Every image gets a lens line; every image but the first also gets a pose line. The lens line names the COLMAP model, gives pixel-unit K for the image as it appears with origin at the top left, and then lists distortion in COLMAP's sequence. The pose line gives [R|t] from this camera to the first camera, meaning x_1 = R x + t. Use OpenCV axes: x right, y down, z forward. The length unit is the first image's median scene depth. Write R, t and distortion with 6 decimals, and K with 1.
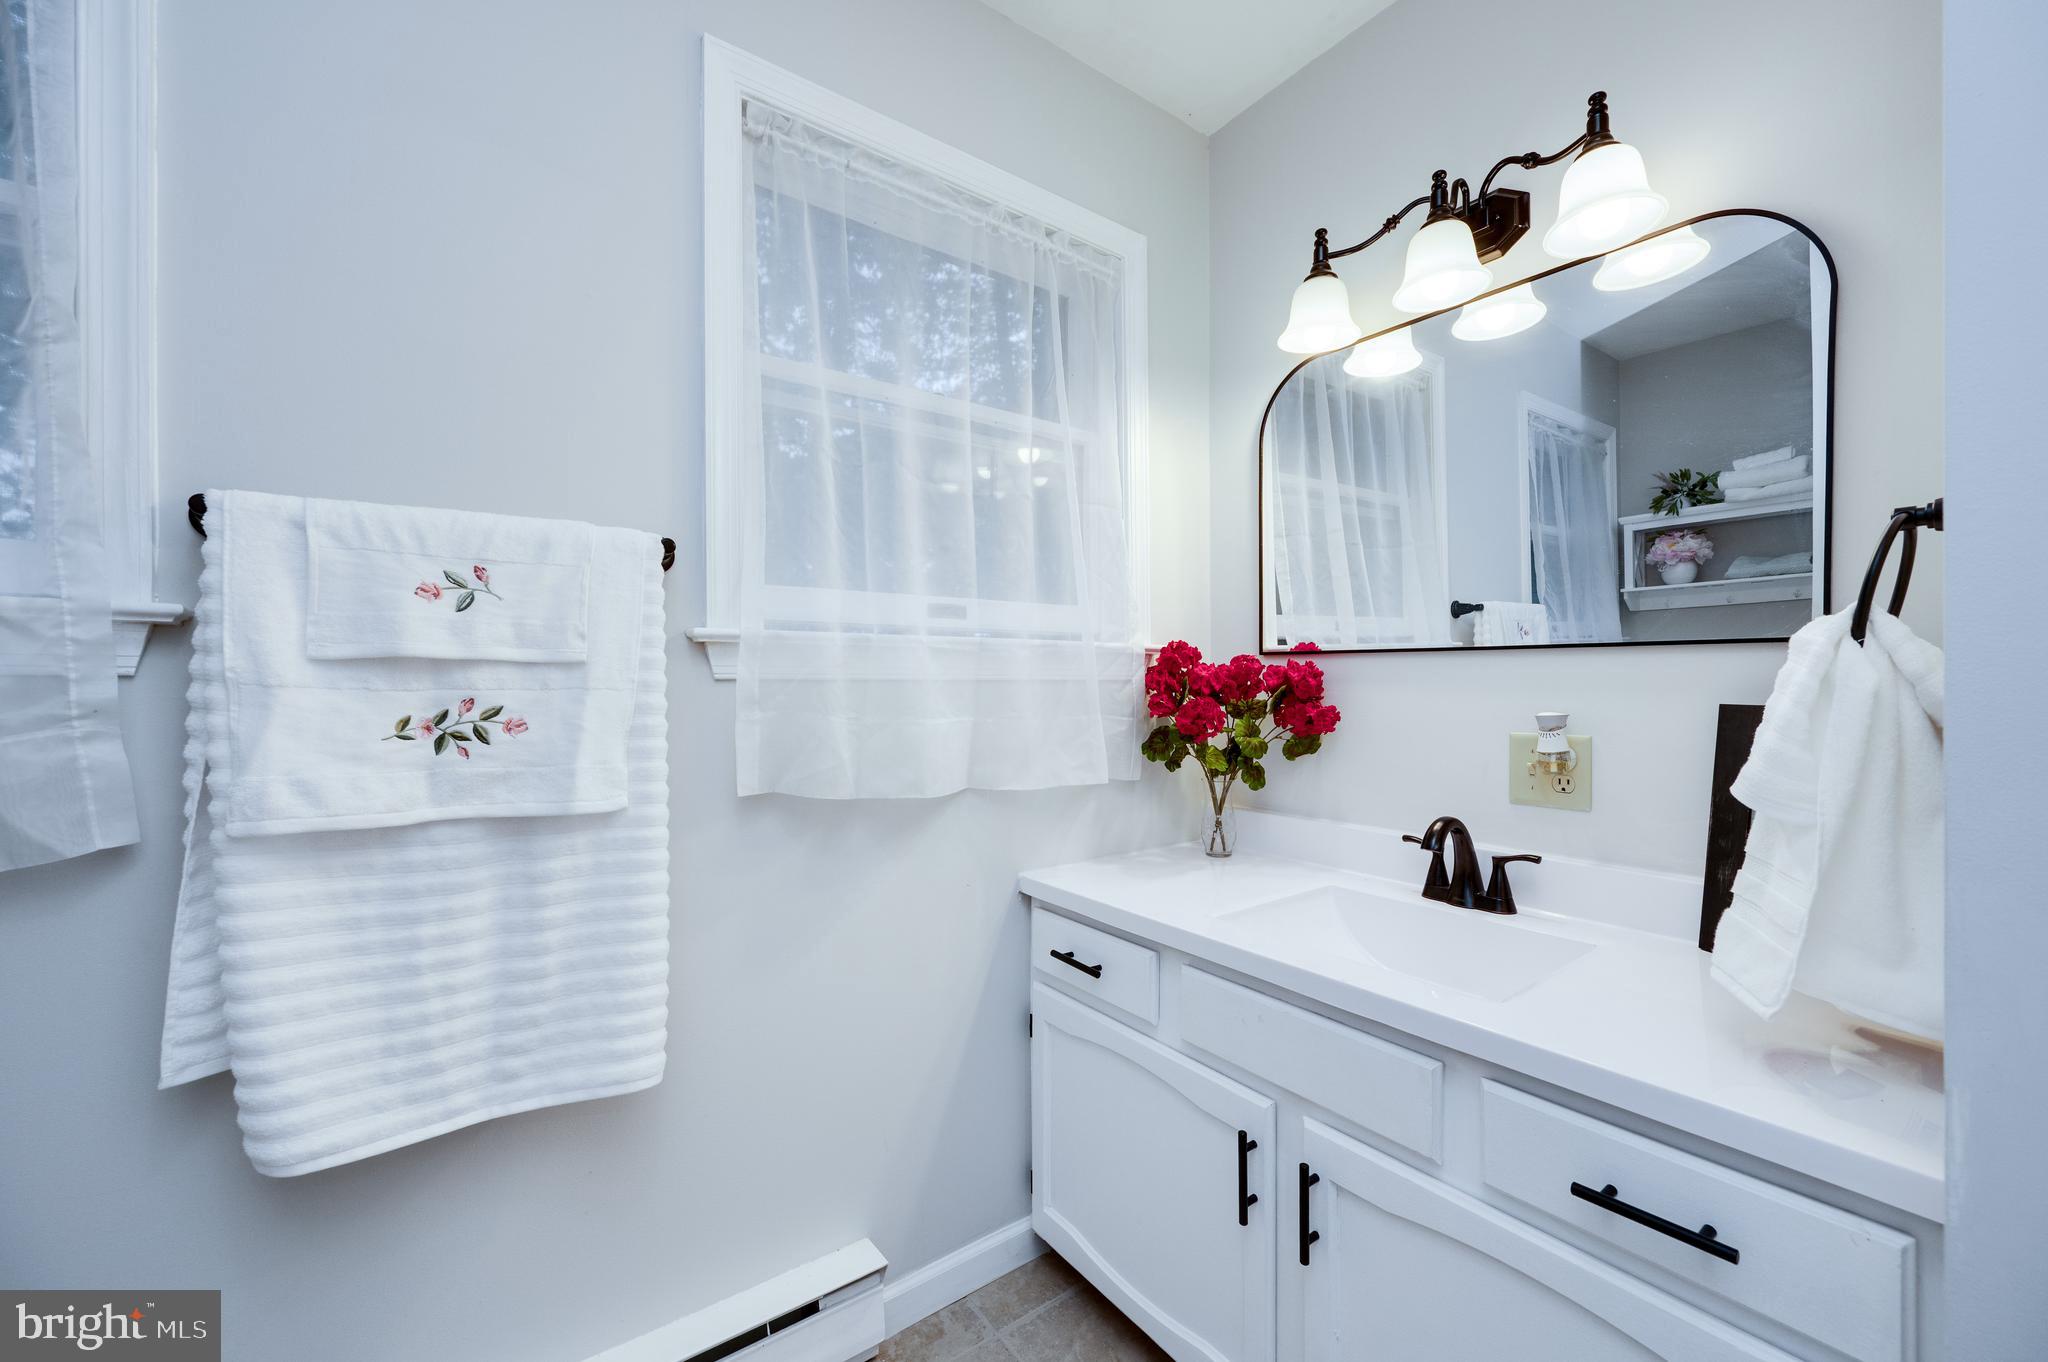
lens RADIAL K [[814.6, 0, 1023.3], [0, 814.6, 687.3], [0, 0, 1]] dist [-0.002430, -0.000393]
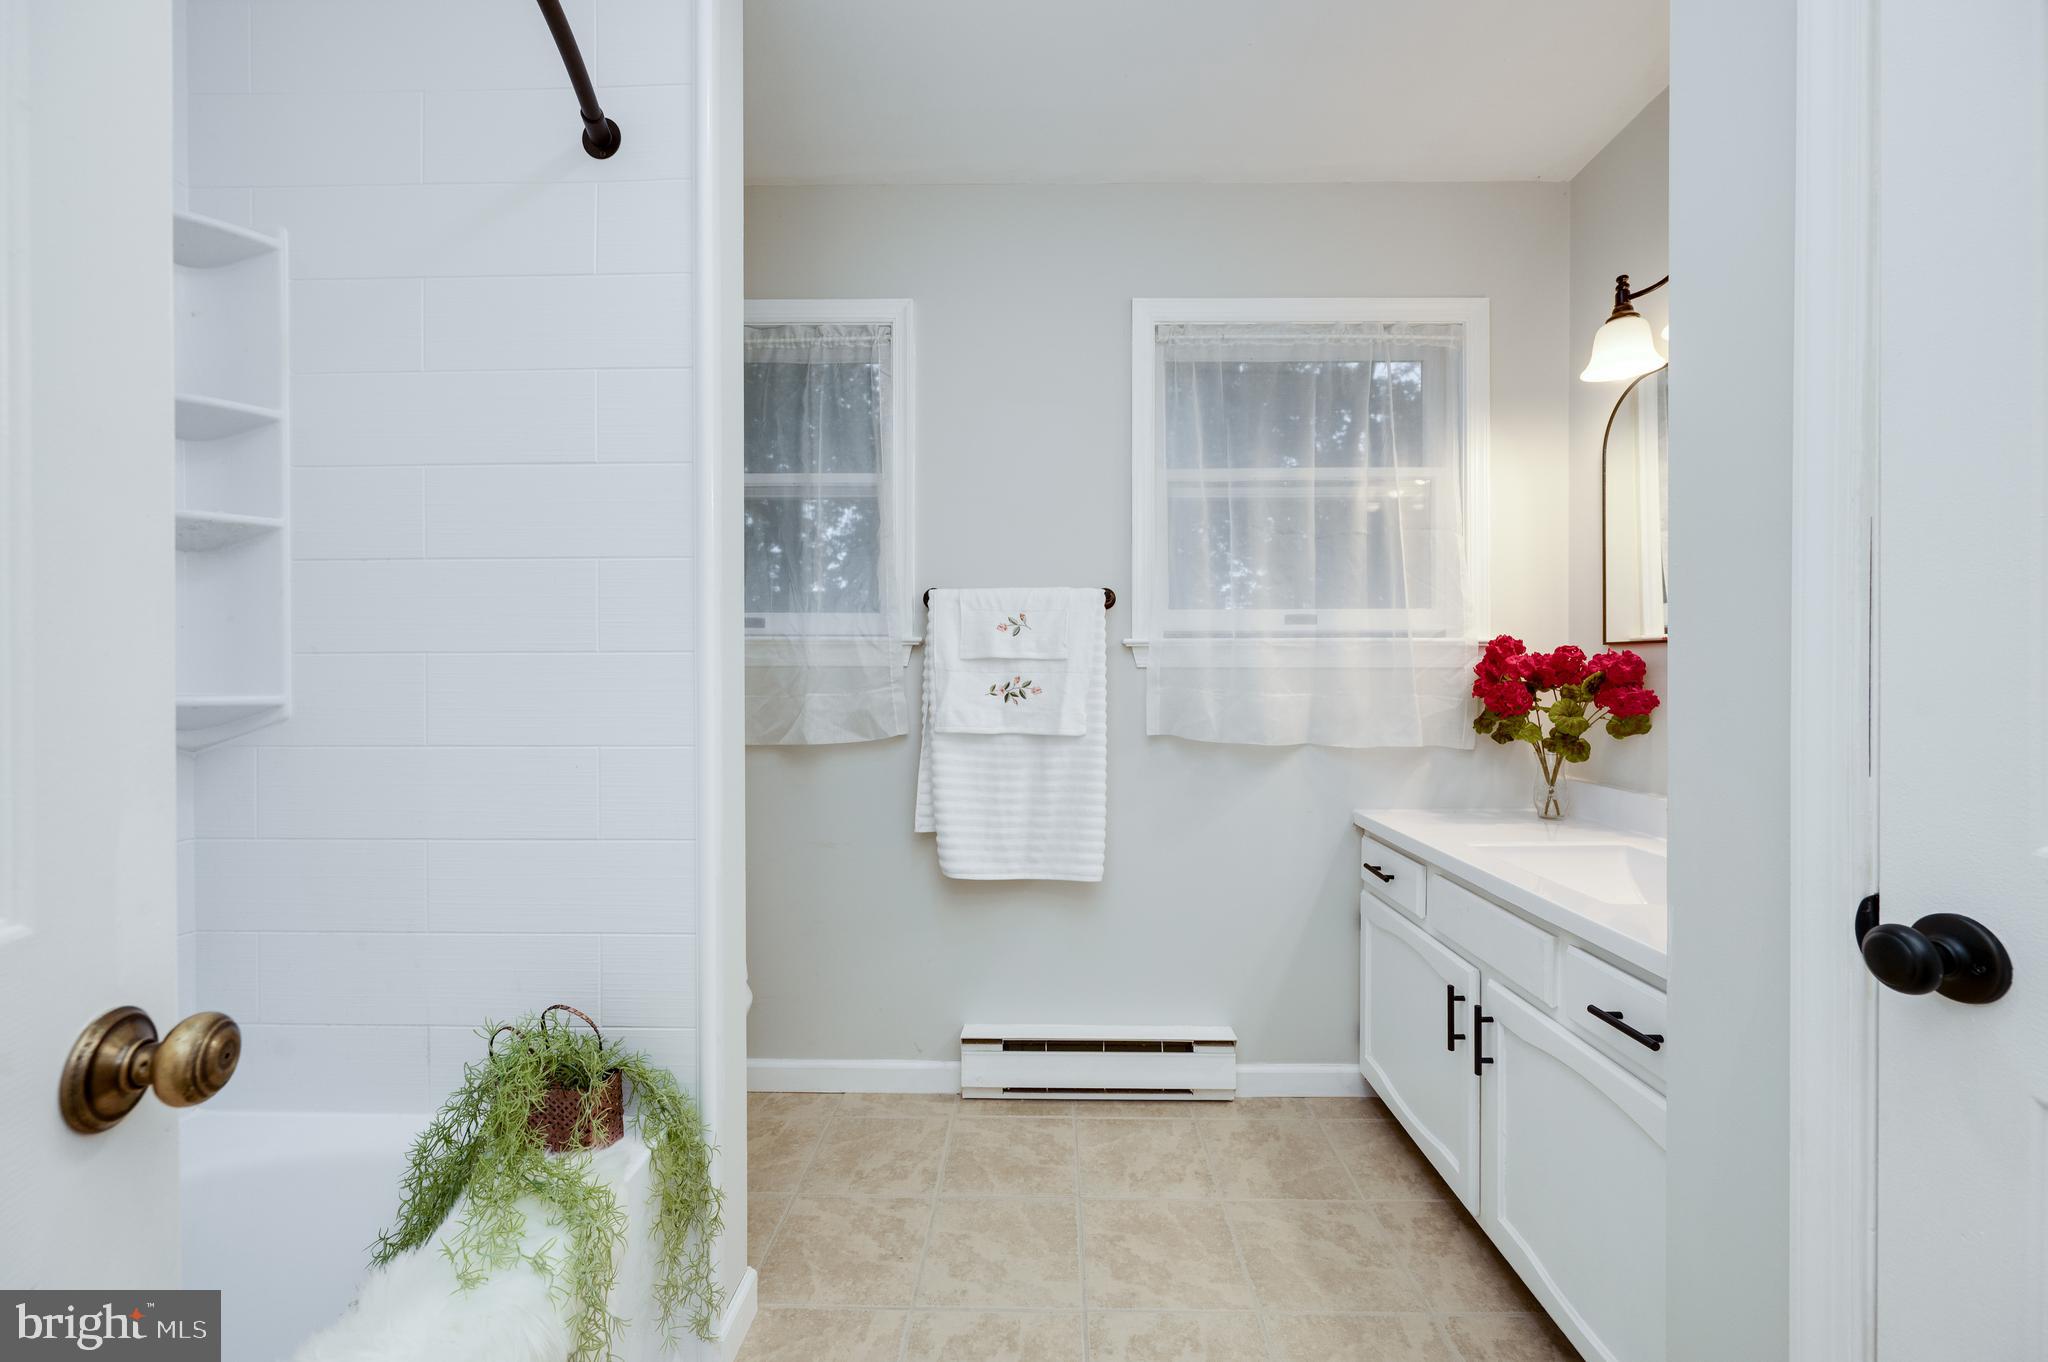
lens RADIAL K [[814.6, 0, 1023.3], [0, 814.6, 687.3], [0, 0, 1]] dist [-0.002430, -0.000393]
pose [[0.788822, 0.012107, -0.614502, 0.586350], [-0.004900, 0.999898, 0.013409, 0.011617], [0.614602, -0.007566, 0.788801, -0.614732]]
